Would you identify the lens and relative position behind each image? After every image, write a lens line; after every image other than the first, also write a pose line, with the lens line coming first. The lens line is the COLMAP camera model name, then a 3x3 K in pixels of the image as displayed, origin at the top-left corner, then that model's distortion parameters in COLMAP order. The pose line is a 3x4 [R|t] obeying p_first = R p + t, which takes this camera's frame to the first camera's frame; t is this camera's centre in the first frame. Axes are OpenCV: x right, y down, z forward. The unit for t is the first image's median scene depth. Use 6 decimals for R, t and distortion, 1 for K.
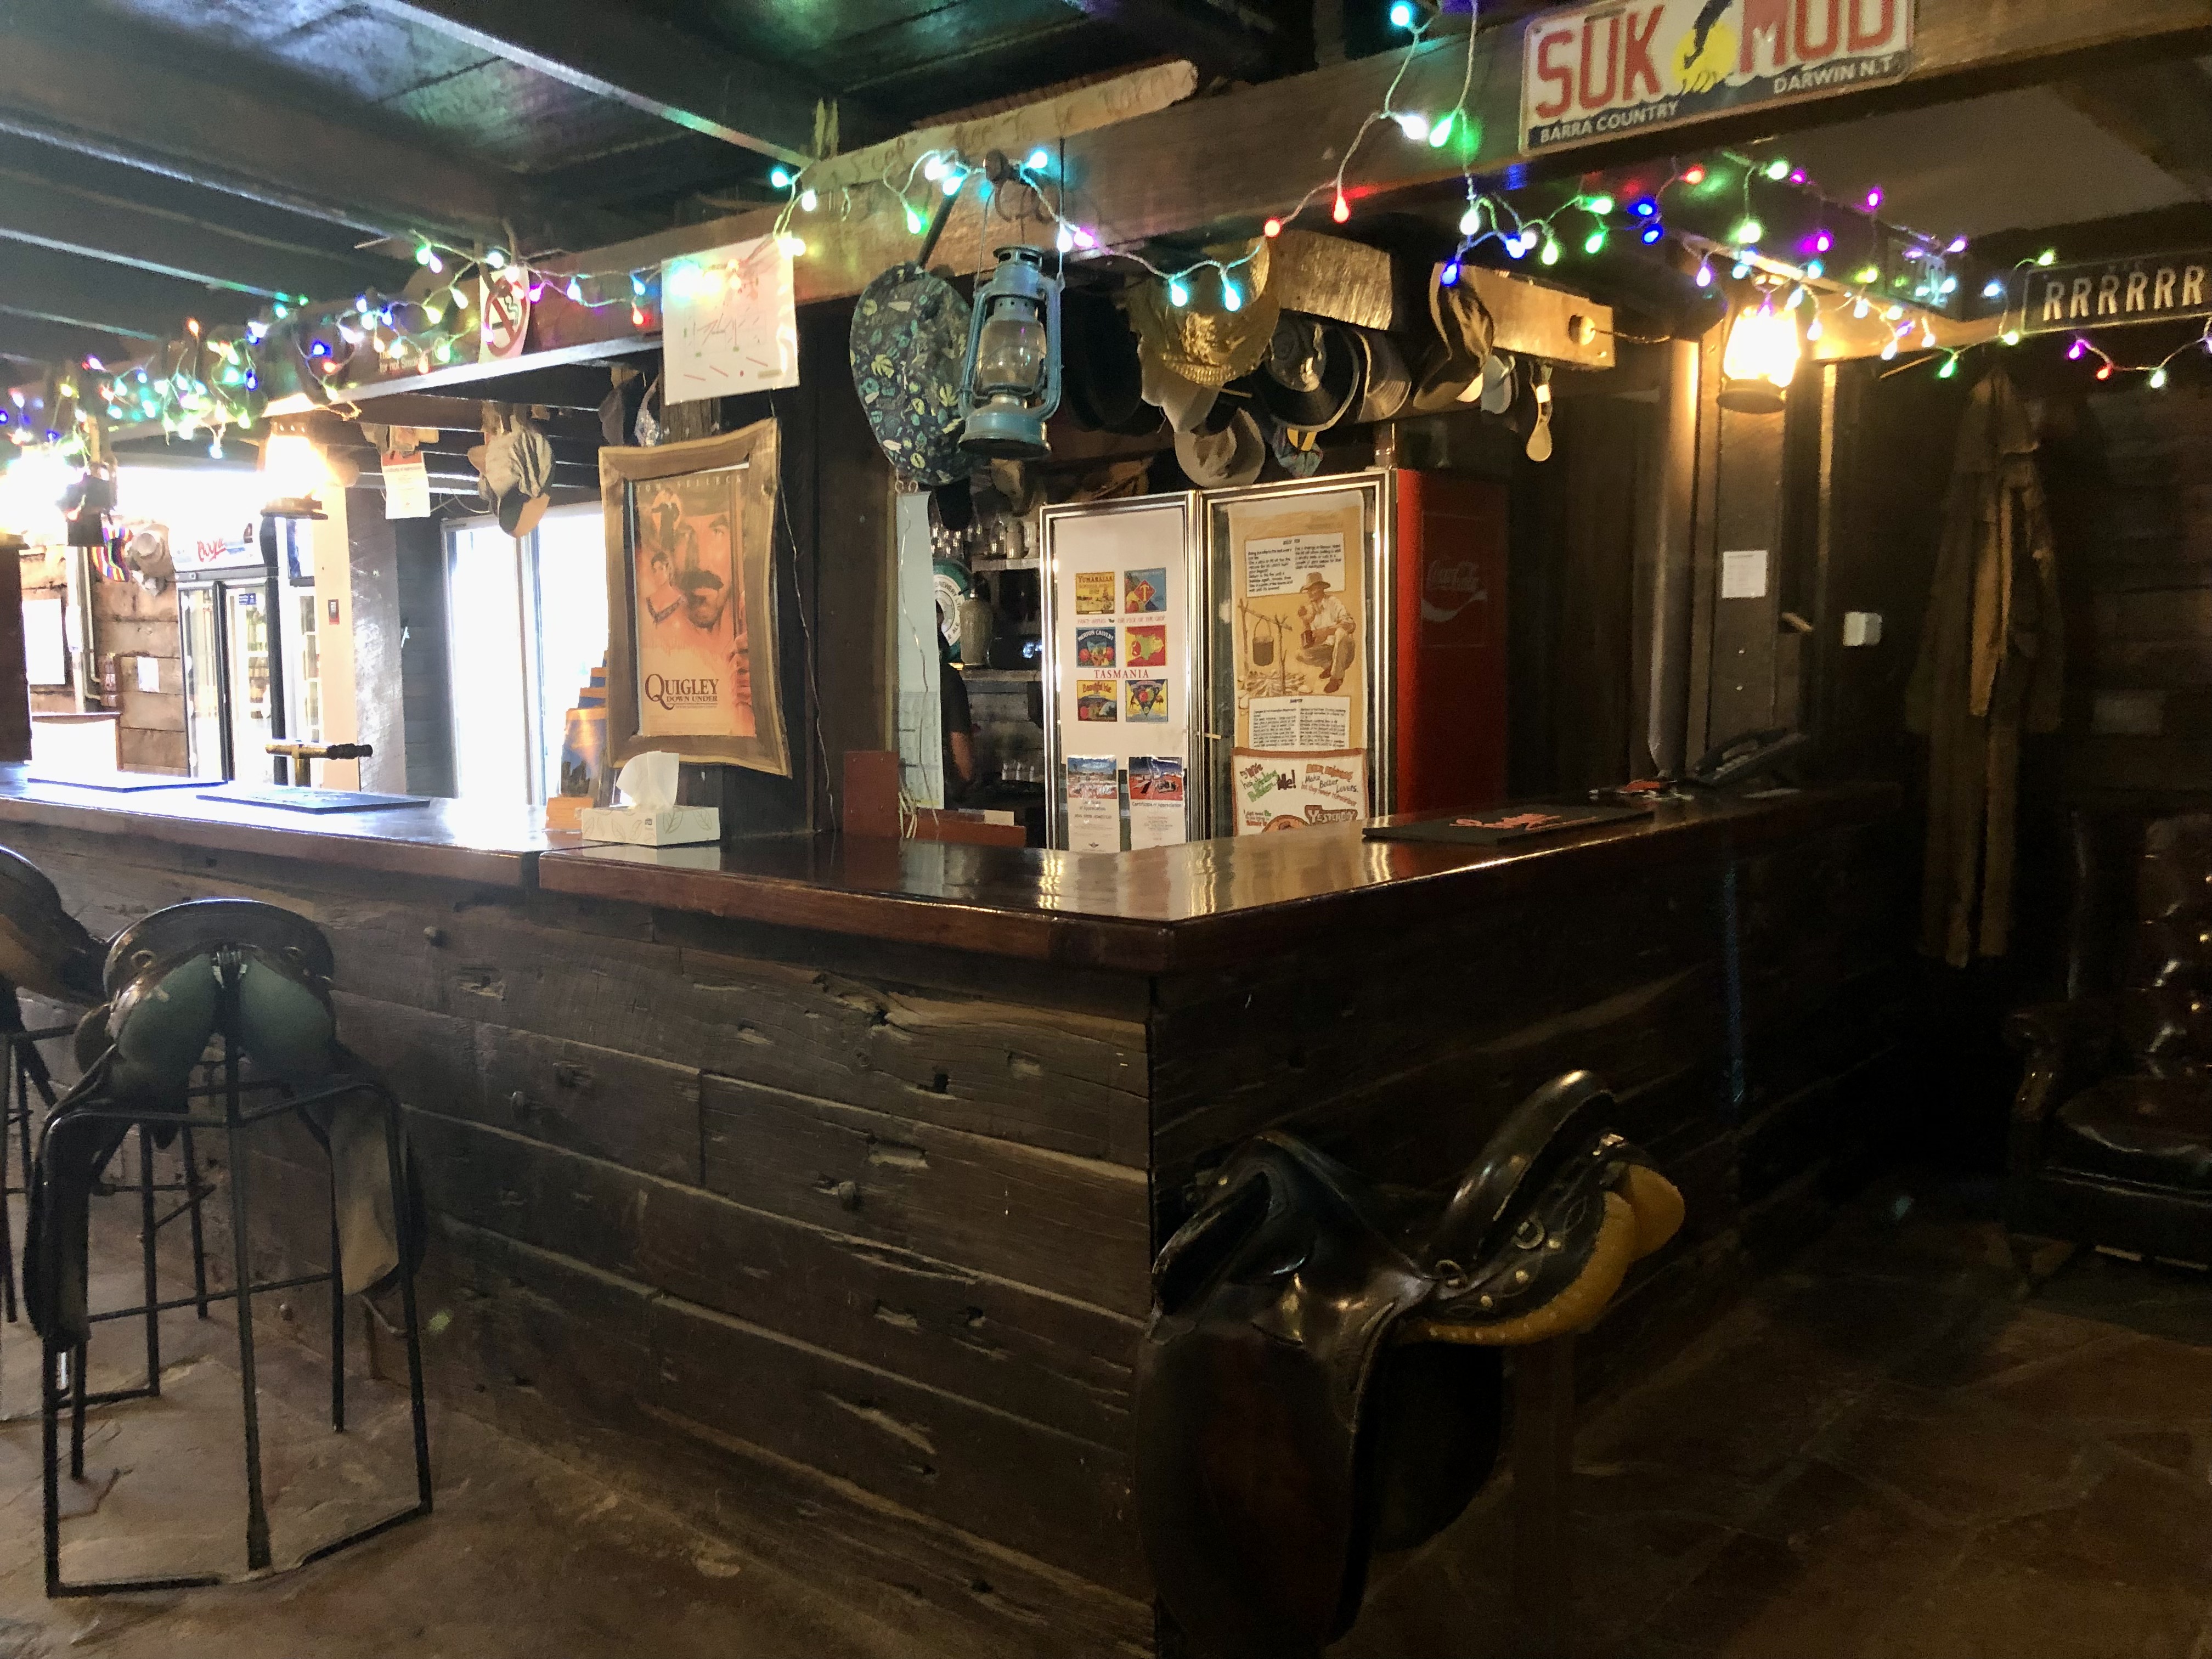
lens RADIAL K [[1832.2, 0, 1088.6], [0, 1832.2, 834.5], [0, 0, 1]] dist [0.047202, -0.072191]
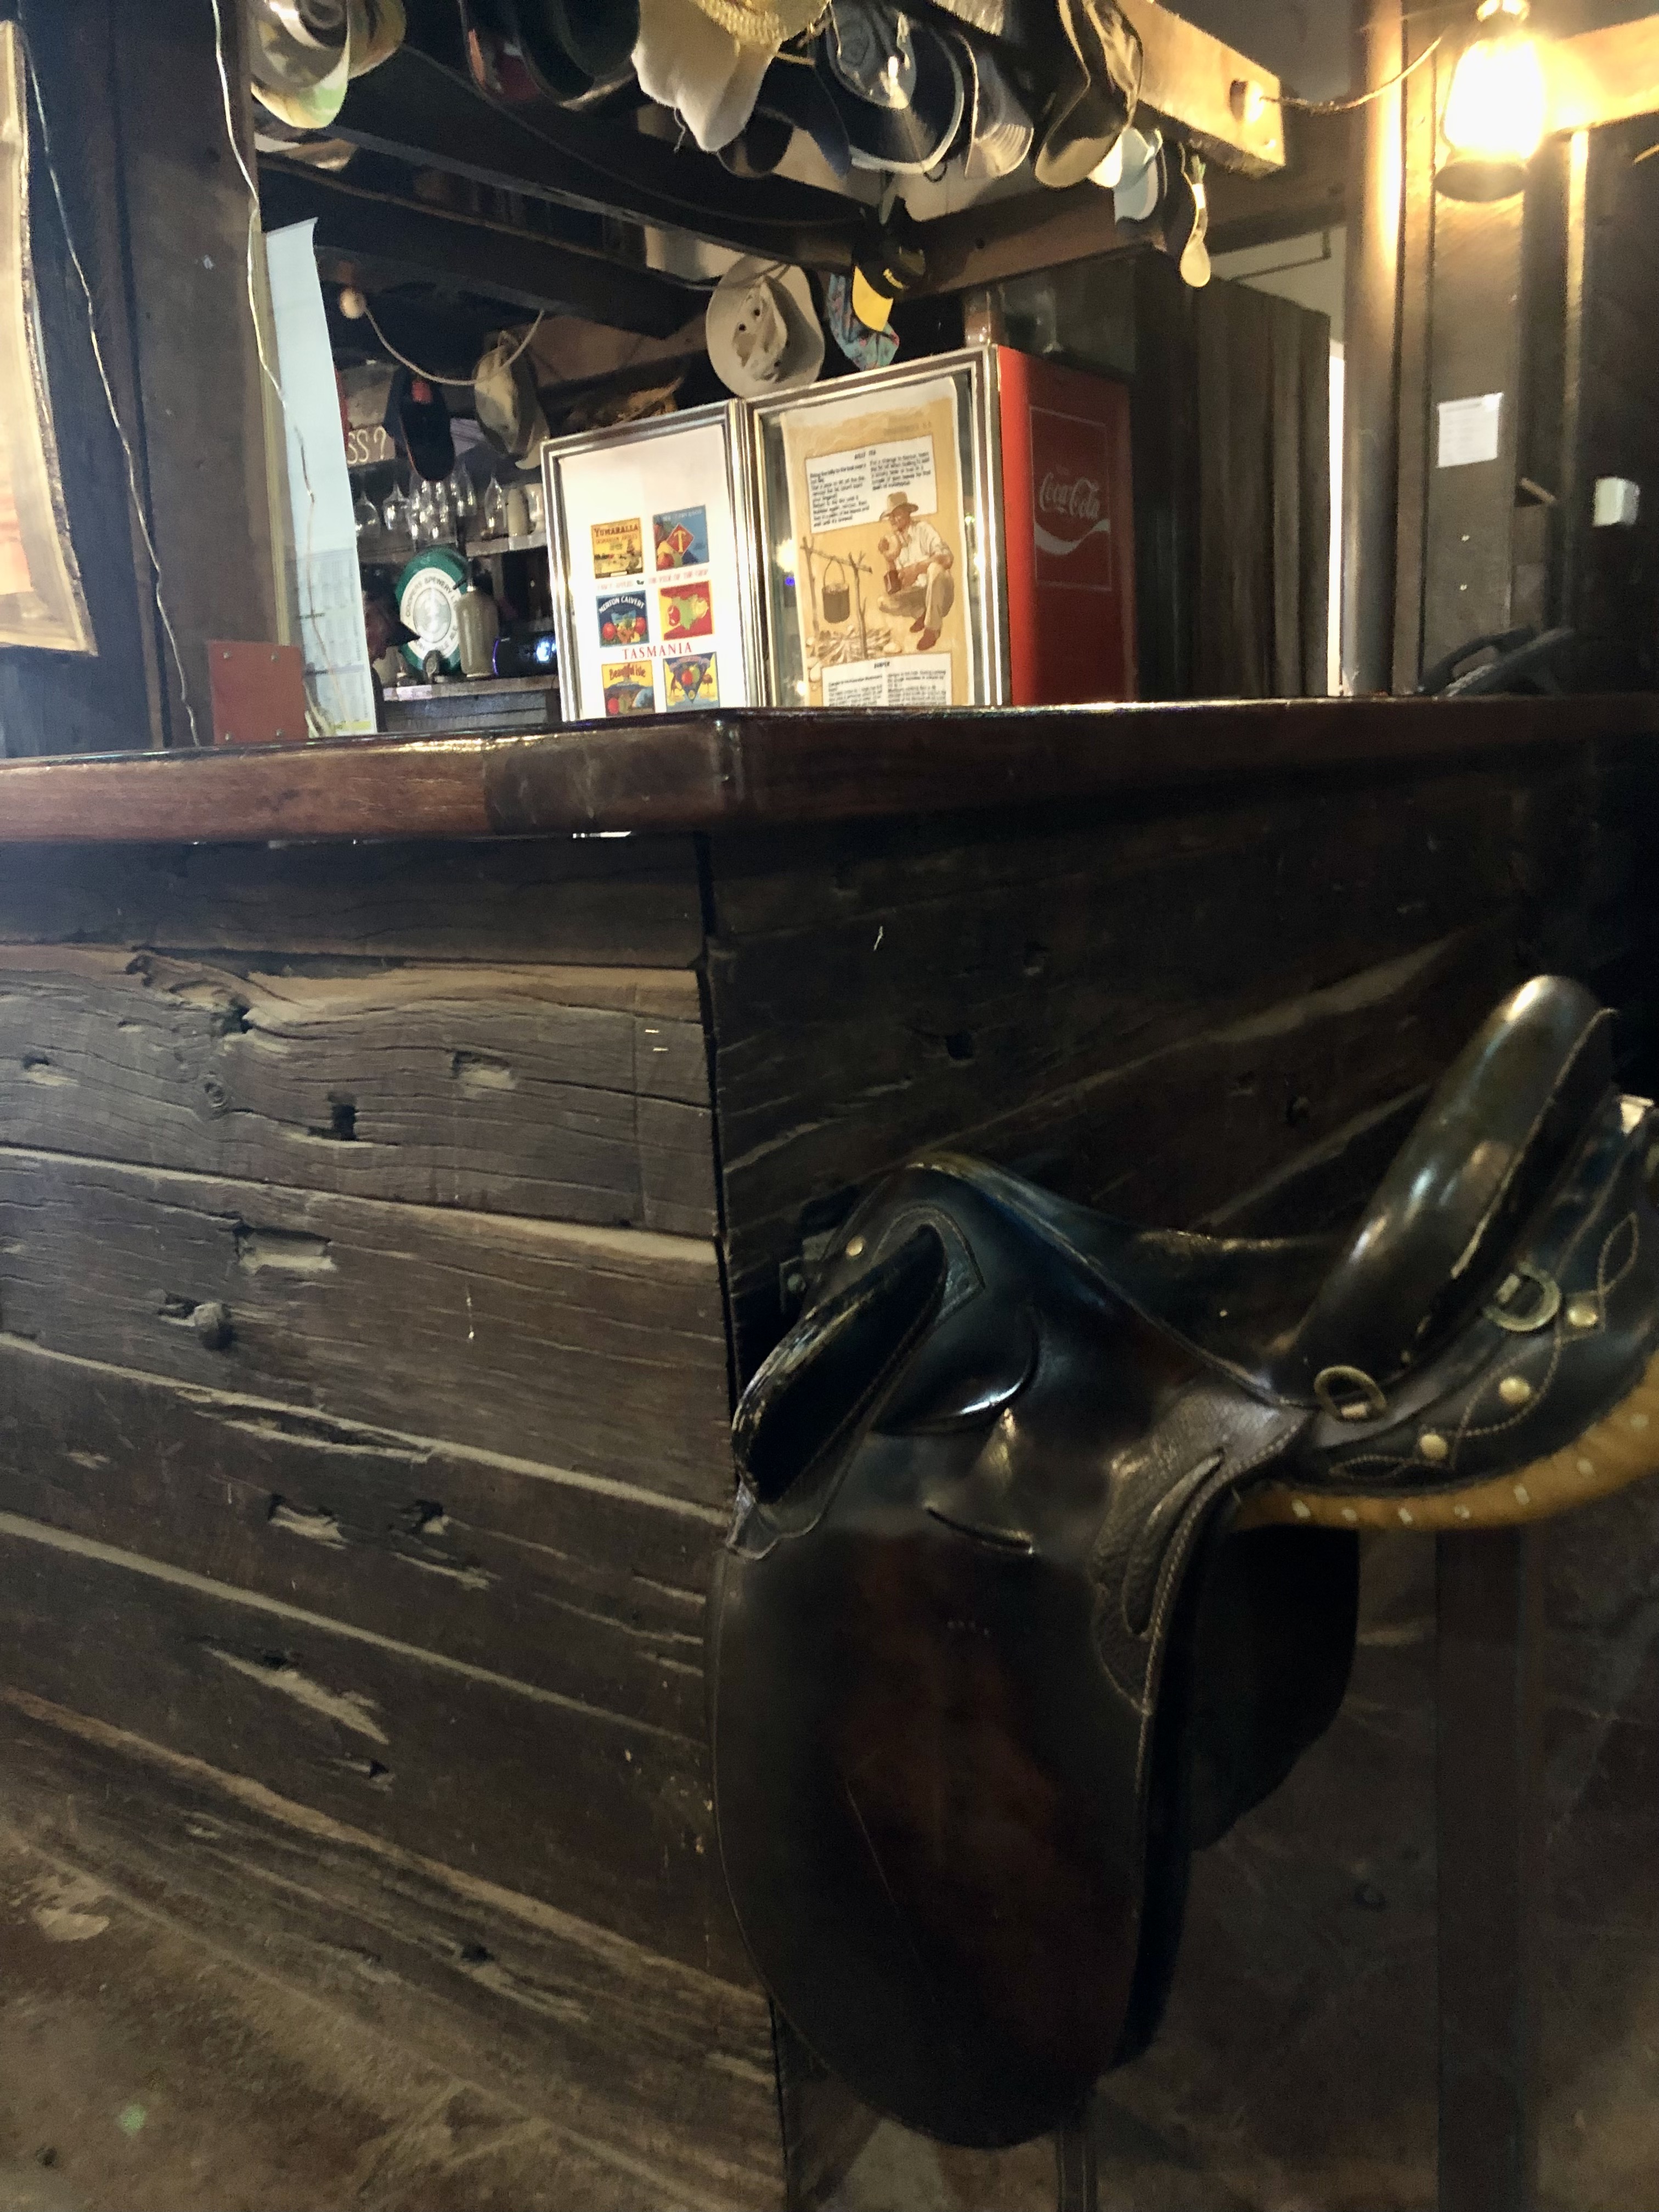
lens RADIAL K [[1832.2, 0, 838.0], [0, 1832.2, 1092.6], [0, 0, 1]] dist [0.047202, -0.072191]
pose [[0.993594, -0.059351, 0.096171, 0.012334], [0.051609, 0.995370, 0.081086, 0.063804], [-0.100539, -0.075603, 0.992057, 0.302182]]
